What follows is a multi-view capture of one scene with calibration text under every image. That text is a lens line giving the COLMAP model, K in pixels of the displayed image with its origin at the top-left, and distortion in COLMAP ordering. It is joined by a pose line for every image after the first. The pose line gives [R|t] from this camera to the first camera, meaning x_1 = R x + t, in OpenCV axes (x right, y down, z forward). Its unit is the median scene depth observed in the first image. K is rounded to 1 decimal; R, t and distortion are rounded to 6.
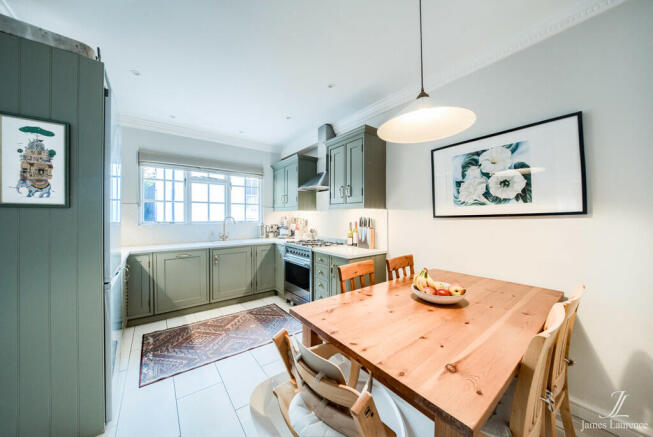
lens RADIAL K [[222.5, 0, 323.7], [0, 222.5, 218.0], [0, 0, 1]] dist [-0.019127, 0.000887]
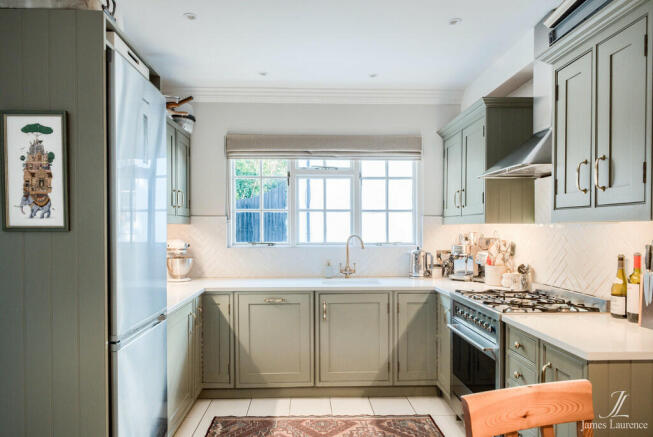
lens RADIAL K [[405.8, 0, 319.7], [0, 405.8, 236.5], [0, 0, 1]] dist [0.001443, -0.007760]
pose [[0.815057, 0.010607, -0.579283, 0.102740], [-0.002916, 0.999895, 0.014207, -0.020102], [0.579373, -0.009891, 0.815002, 0.153312]]
